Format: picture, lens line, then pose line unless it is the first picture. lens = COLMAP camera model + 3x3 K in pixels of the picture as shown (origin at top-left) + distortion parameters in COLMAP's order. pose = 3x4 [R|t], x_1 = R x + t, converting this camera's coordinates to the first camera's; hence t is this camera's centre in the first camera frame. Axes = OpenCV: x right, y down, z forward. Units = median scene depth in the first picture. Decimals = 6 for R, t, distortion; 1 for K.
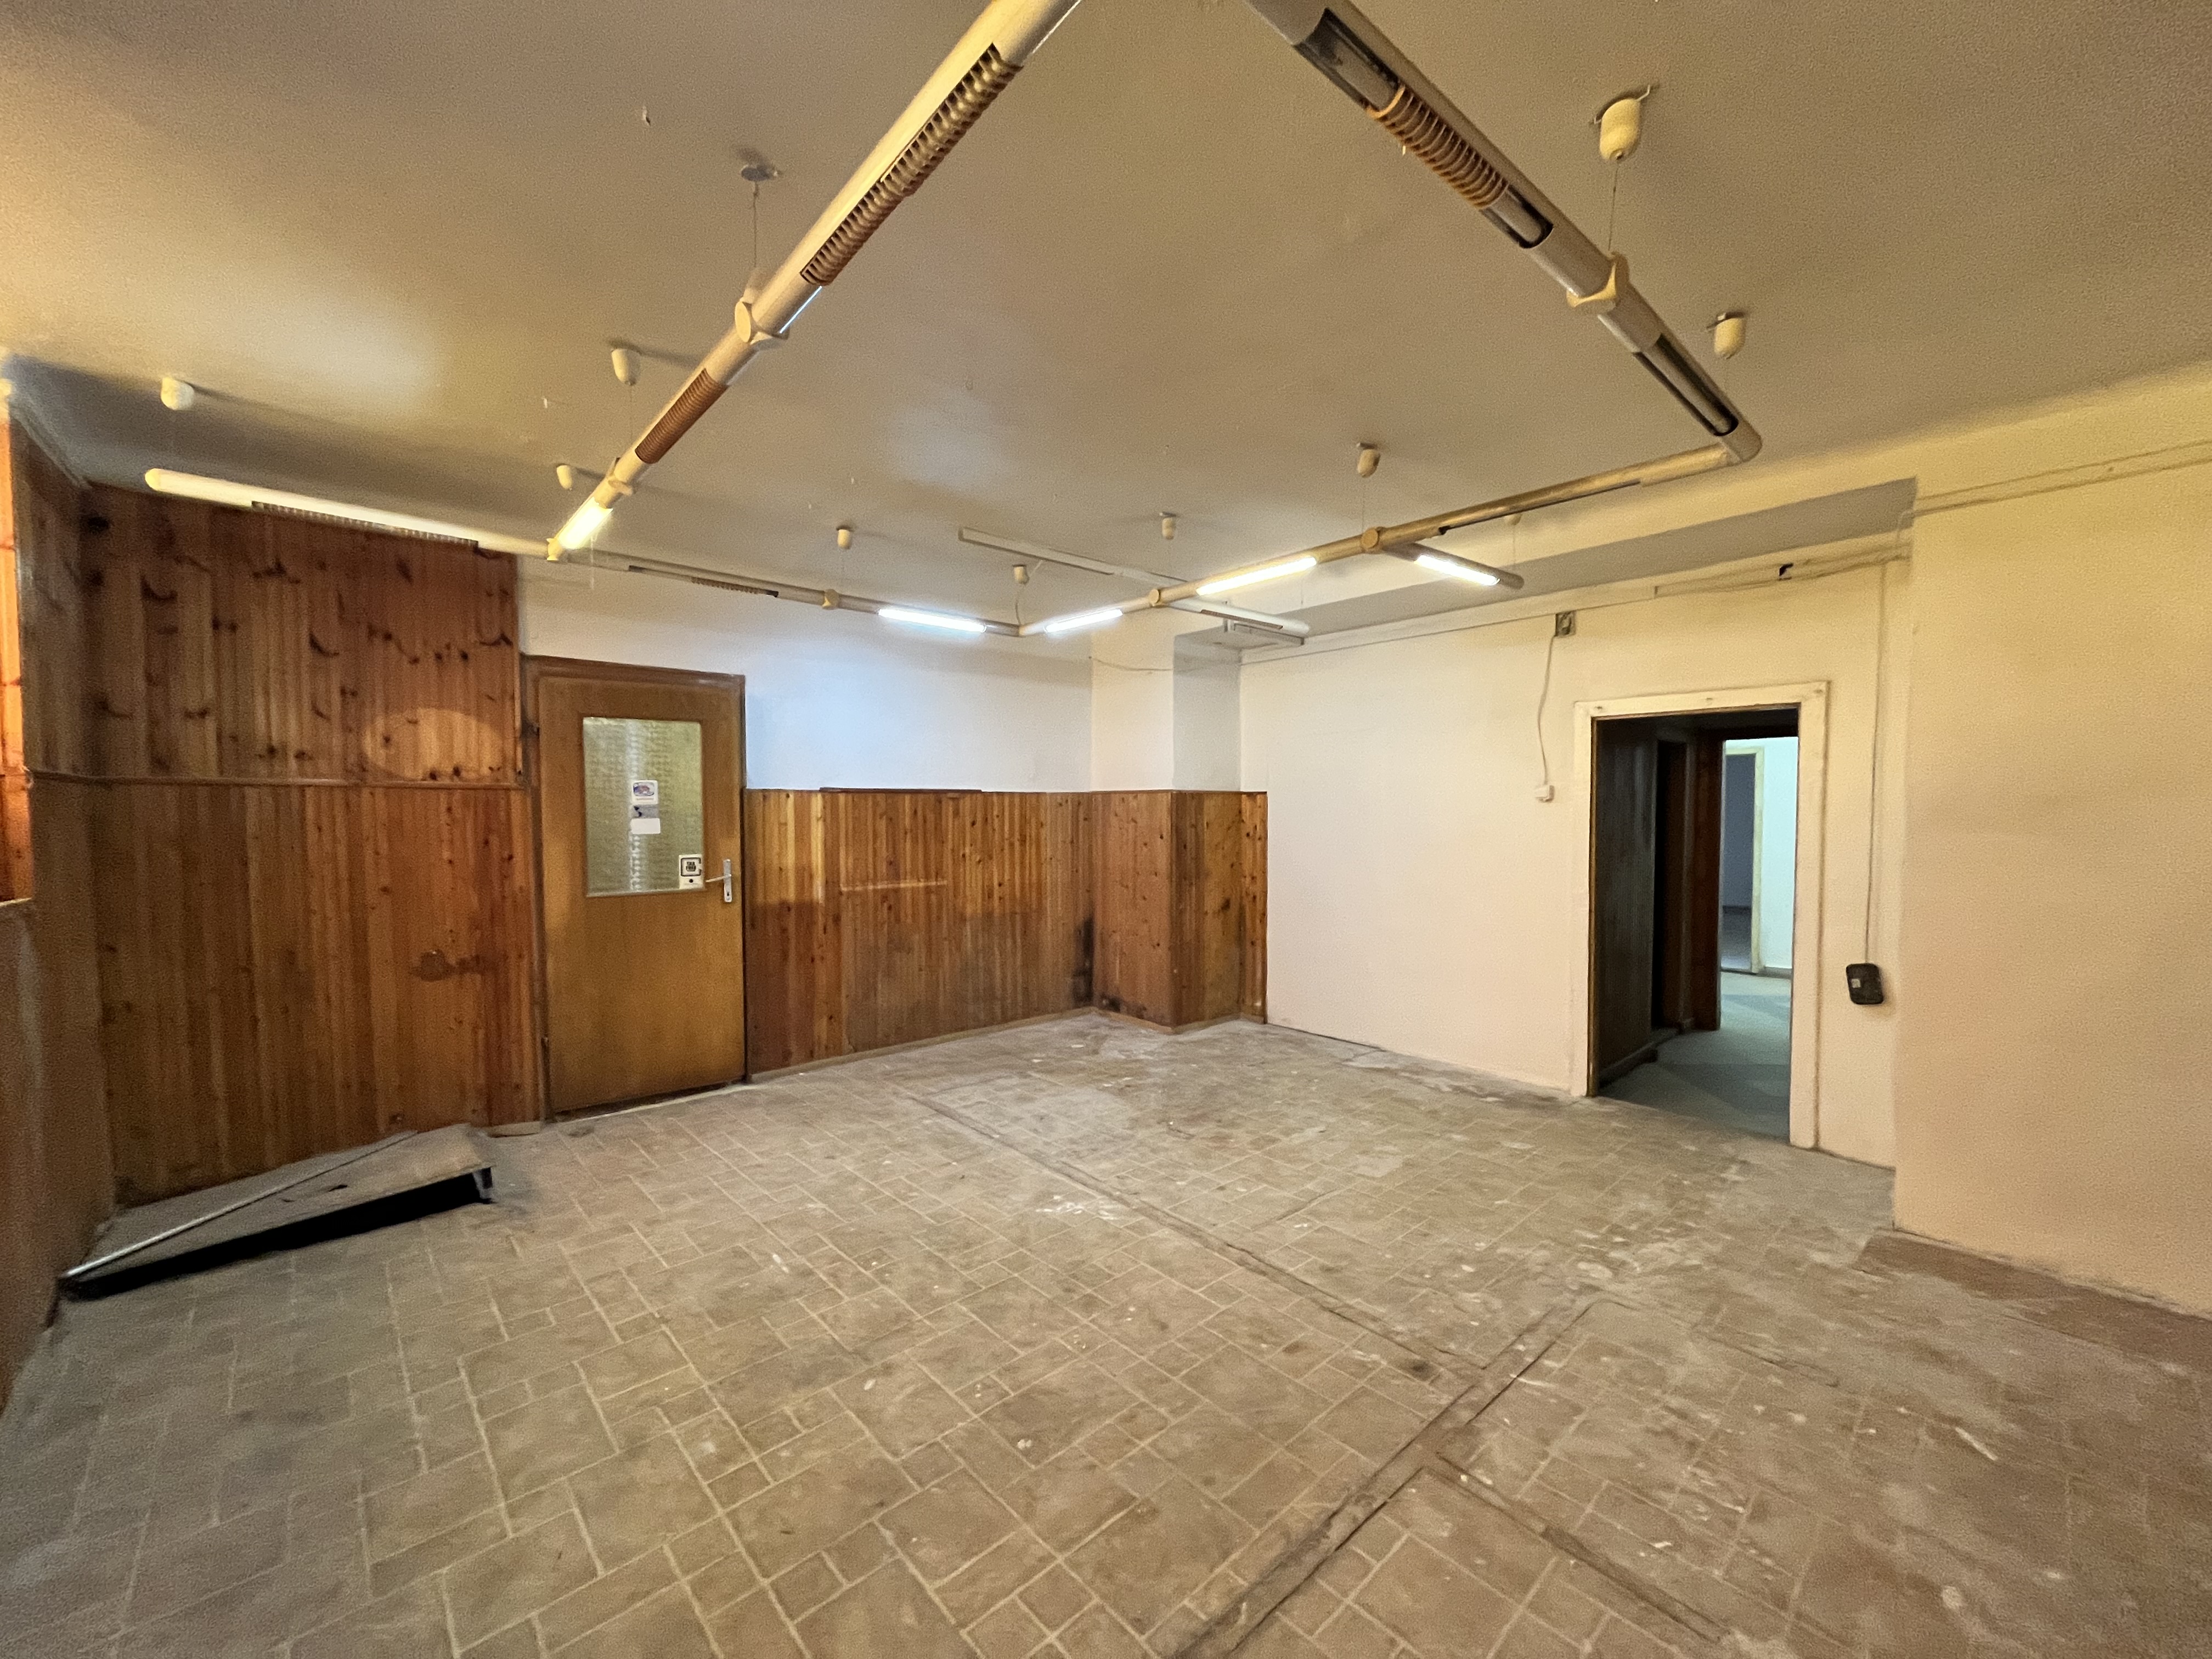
lens RADIAL K [[871.4, 0, 1112.7], [0, 871.4, 839.4], [0, 0, 1]] dist [0.001355, 0.000204]
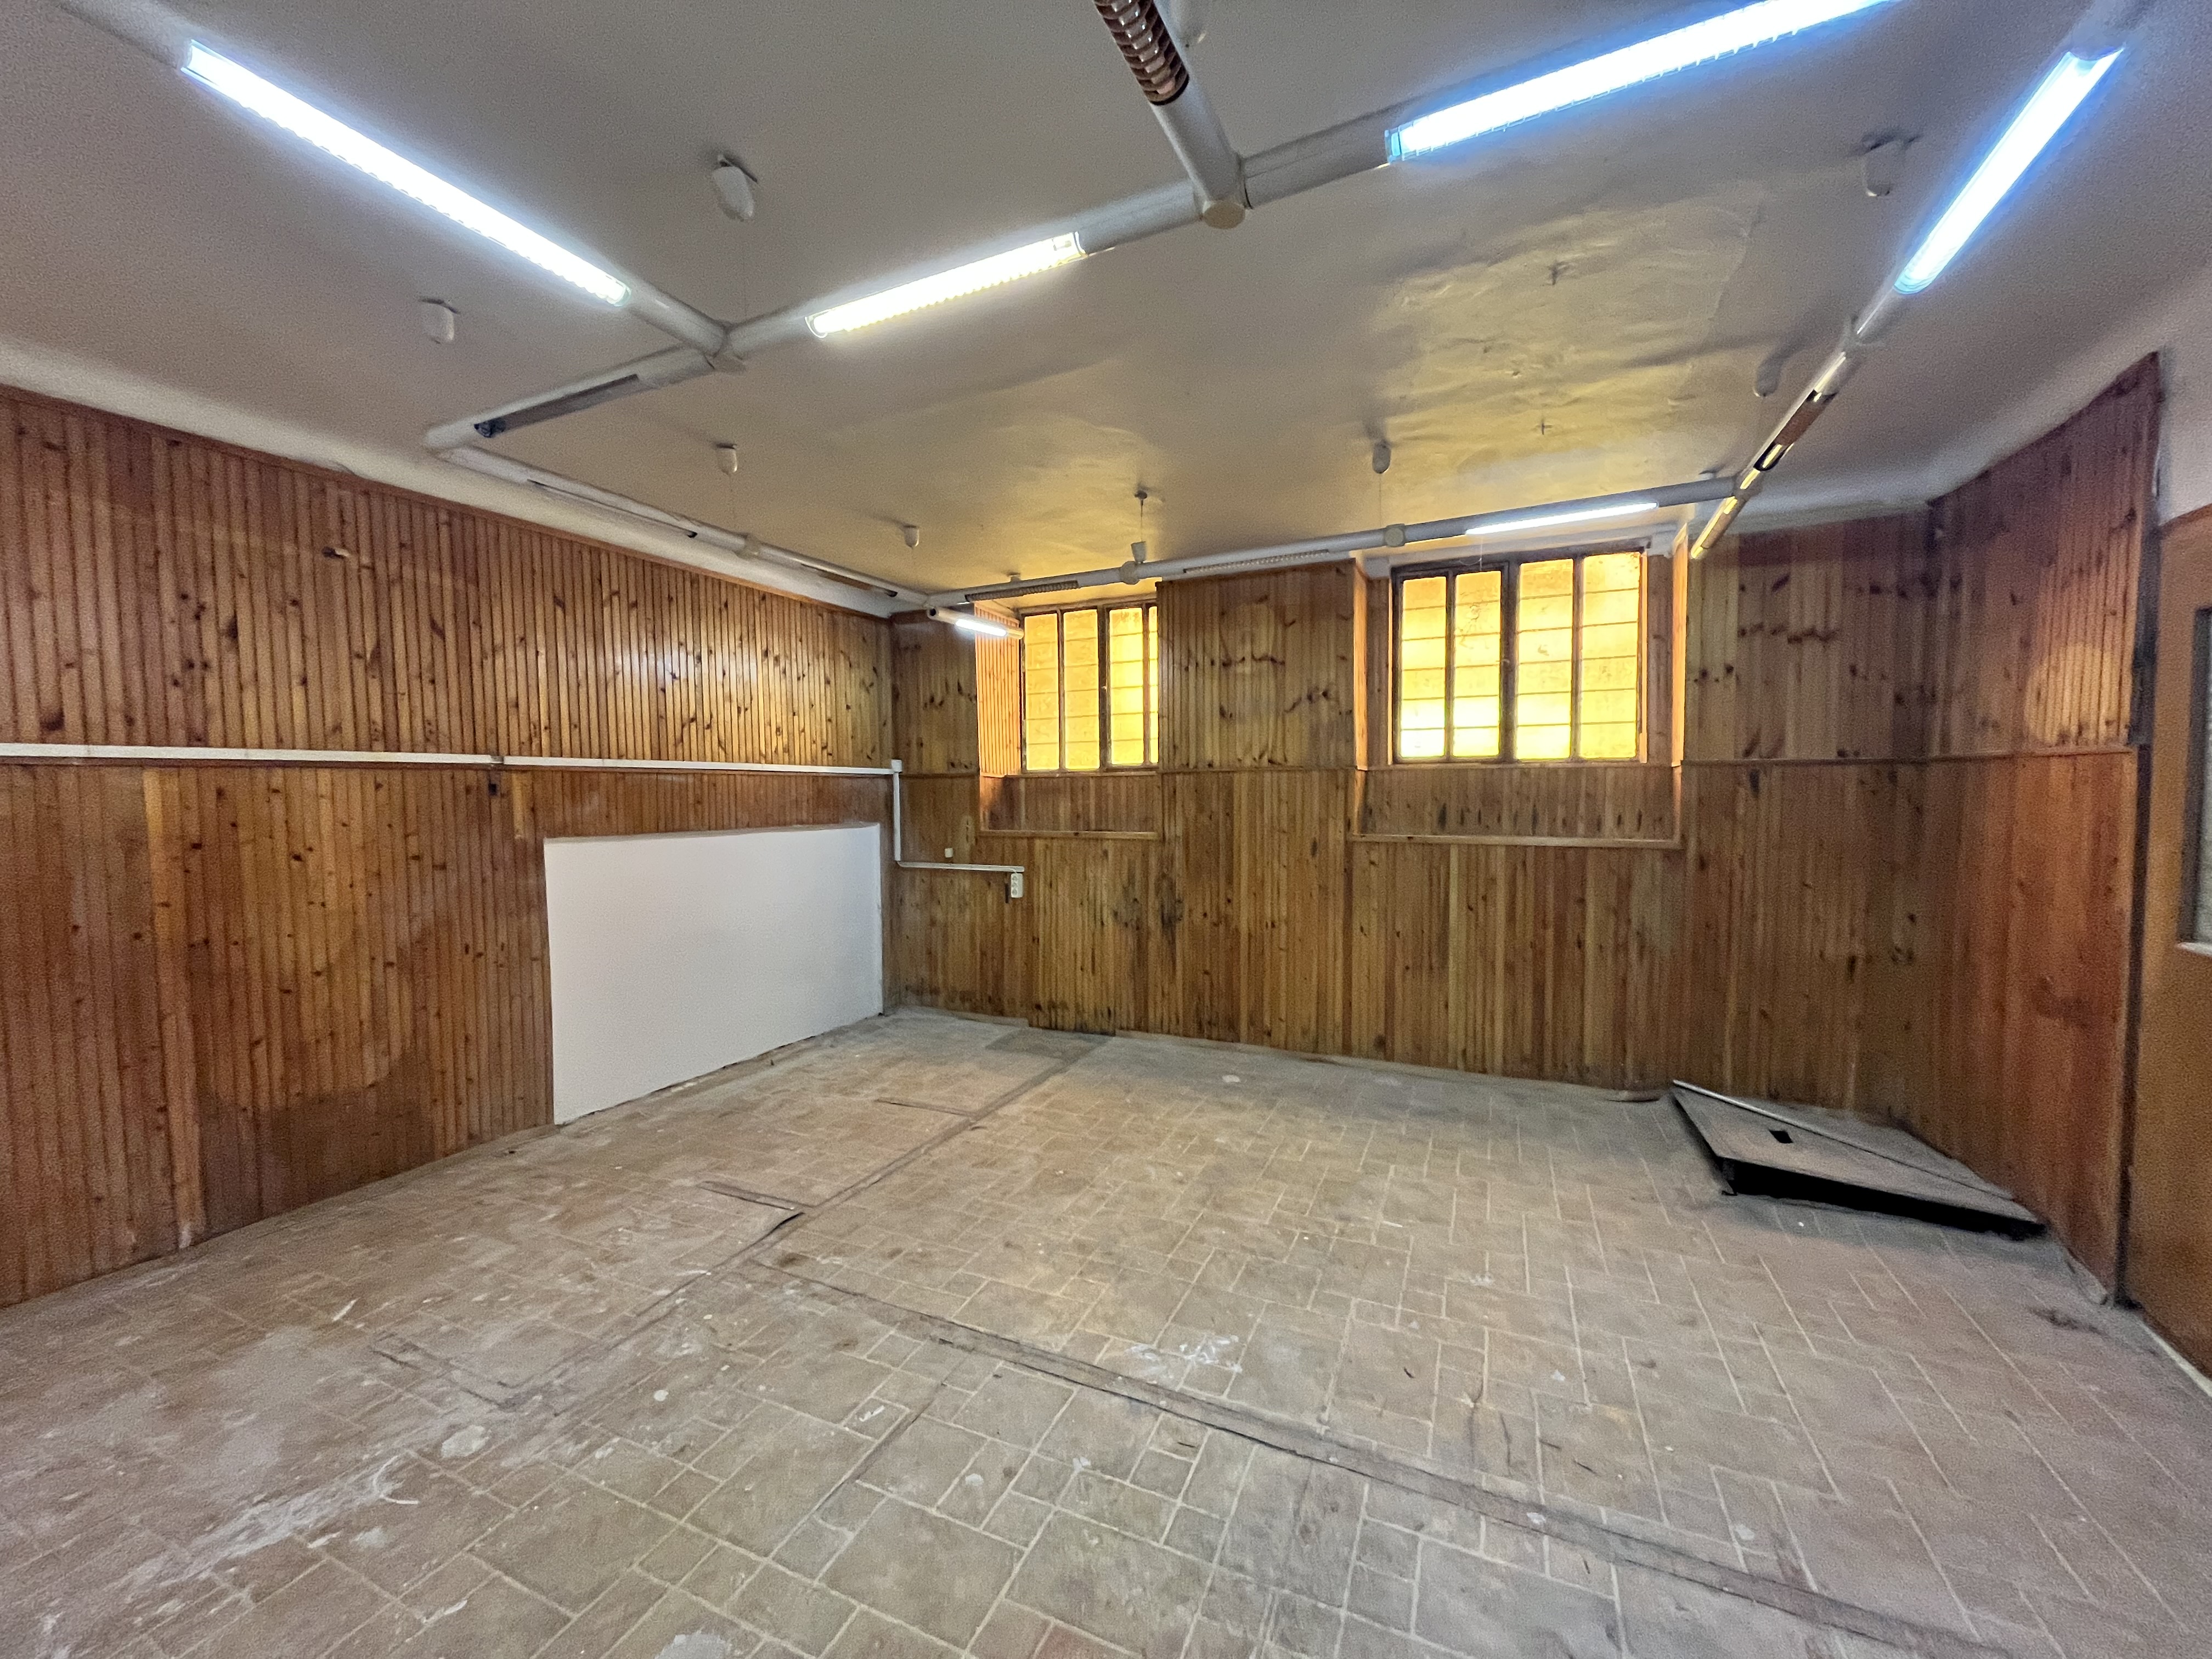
lens RADIAL K [[871.4, 0, 1108.8], [0, 871.4, 838.8], [0, 0, 1]] dist [0.001355, 0.000204]
pose [[-0.914953, 0.031136, -0.402357, 0.355956], [-0.004807, 0.996108, 0.088014, -0.072845], [0.403531, 0.082463, -0.911242, 1.915543]]
